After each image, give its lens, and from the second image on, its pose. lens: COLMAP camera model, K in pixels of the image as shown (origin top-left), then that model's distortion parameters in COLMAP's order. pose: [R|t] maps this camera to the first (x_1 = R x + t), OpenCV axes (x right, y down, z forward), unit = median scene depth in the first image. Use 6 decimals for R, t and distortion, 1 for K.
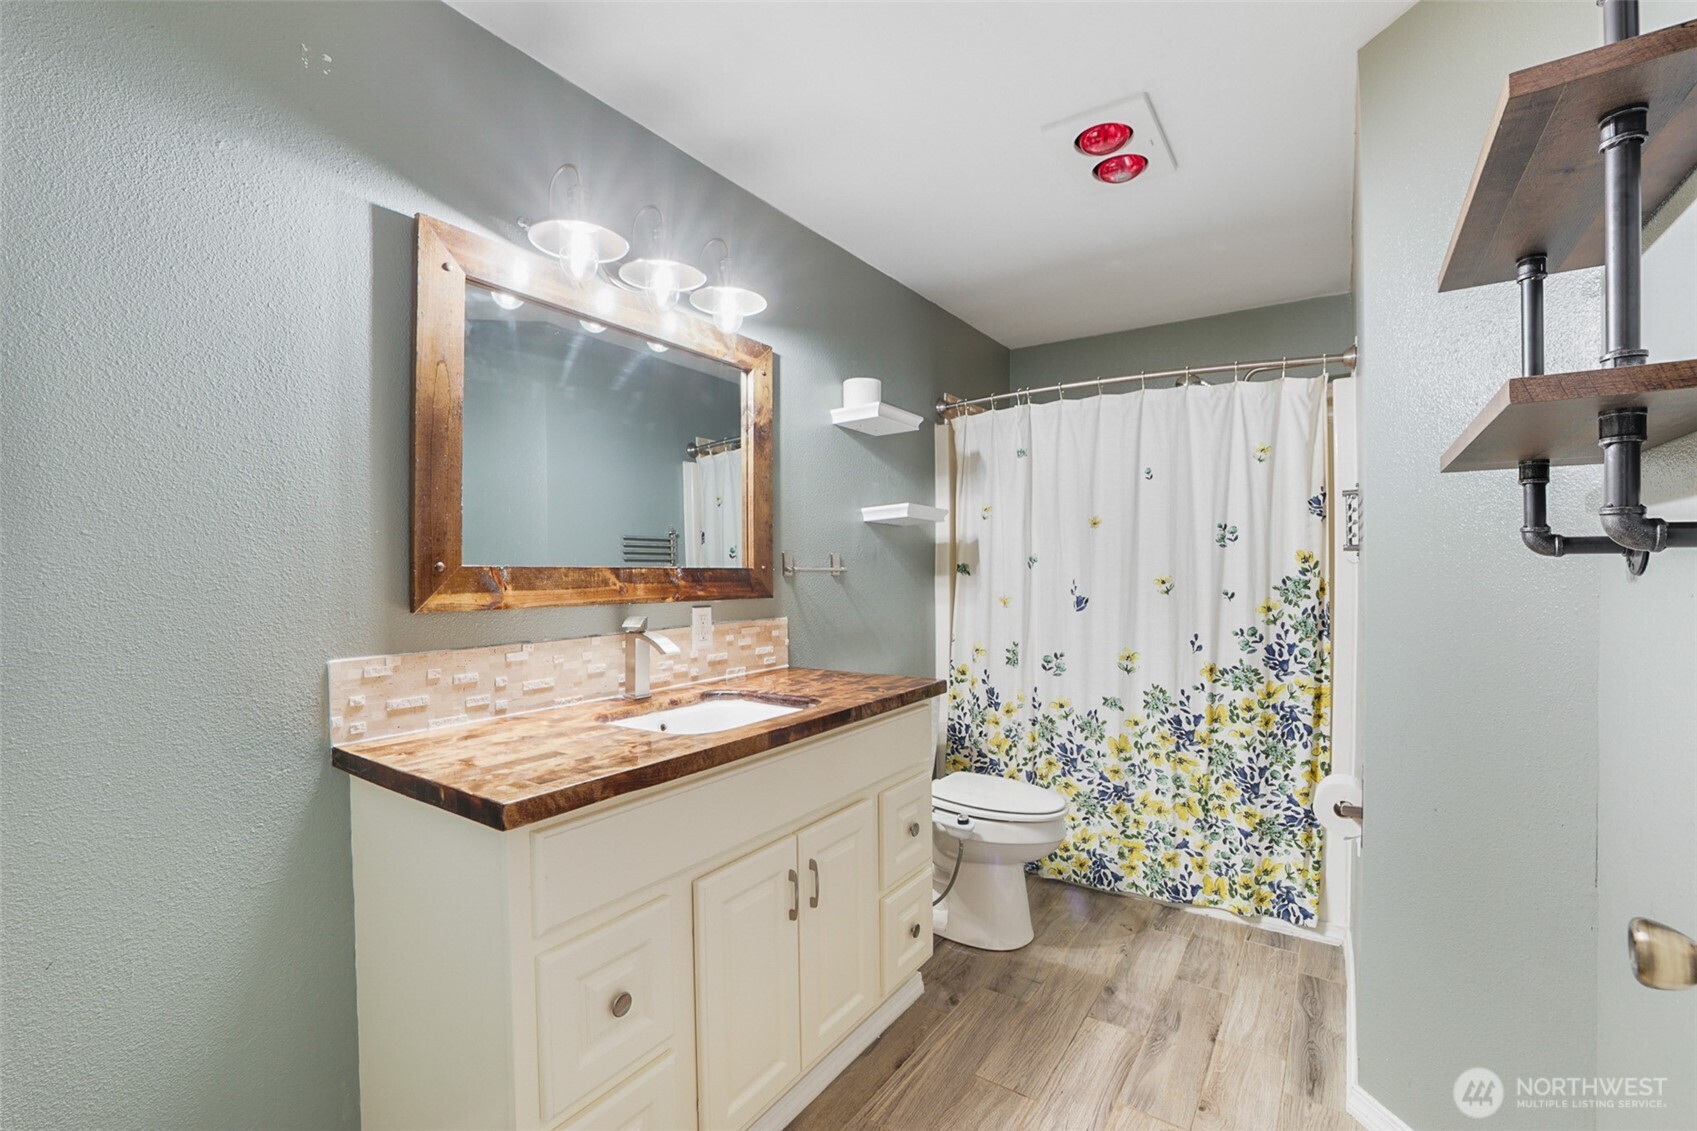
lens RADIAL K [[738.2, 0, 843.3], [0, 738.2, 575.4], [0, 0, 1]] dist [-0.018226, 0.005811]
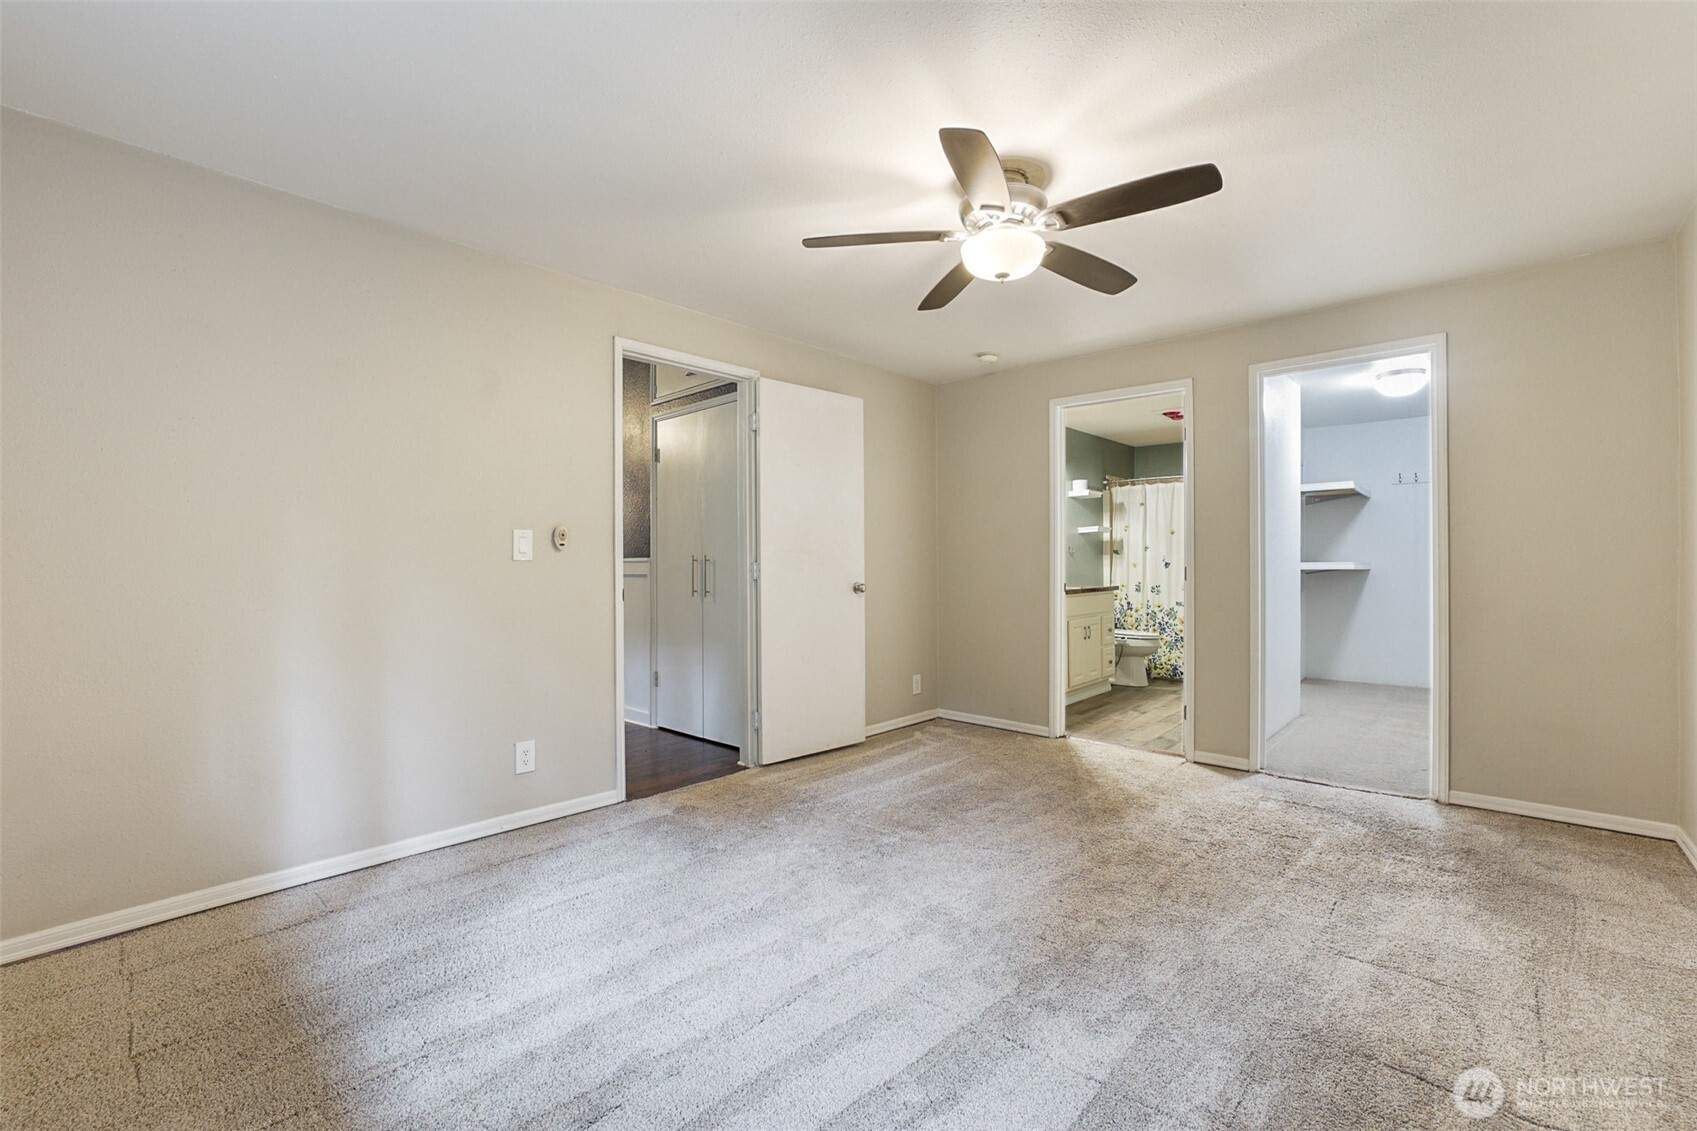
lens RADIAL K [[738.2, 0, 850.2], [0, 738.2, 560.7], [0, 0, 1]] dist [-0.018226, 0.005811]
pose [[0.992416, 0.000067, -0.122922, -0.442452], [-0.001449, 0.999937, -0.011154, 0.052553], [0.122913, 0.011248, 0.992354, -1.628595]]
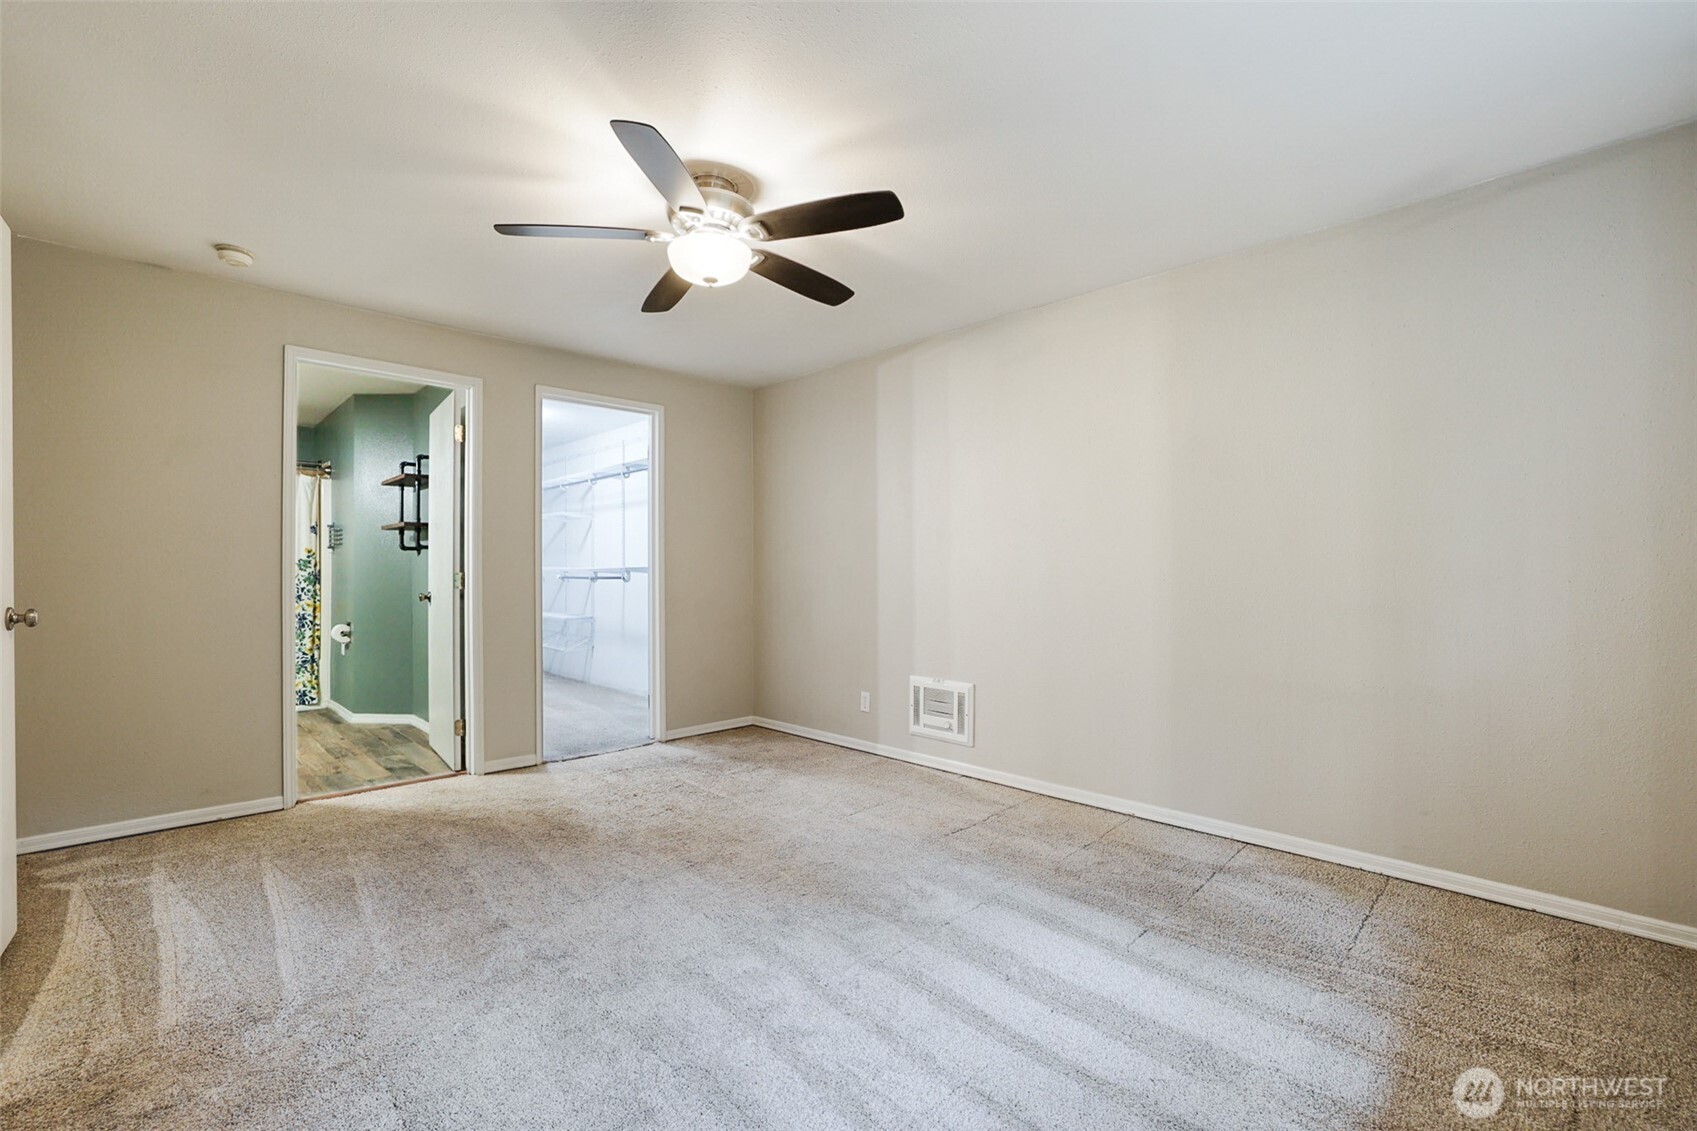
lens RADIAL K [[738.2, 0, 844.1], [0, 738.2, 581.4], [0, 0, 1]] dist [-0.018226, 0.005811]
pose [[0.193697, -0.015639, 0.980937, -1.220830], [0.005572, 0.999874, 0.014840, 0.043871], [-0.981046, 0.002592, 0.193759, -1.043303]]
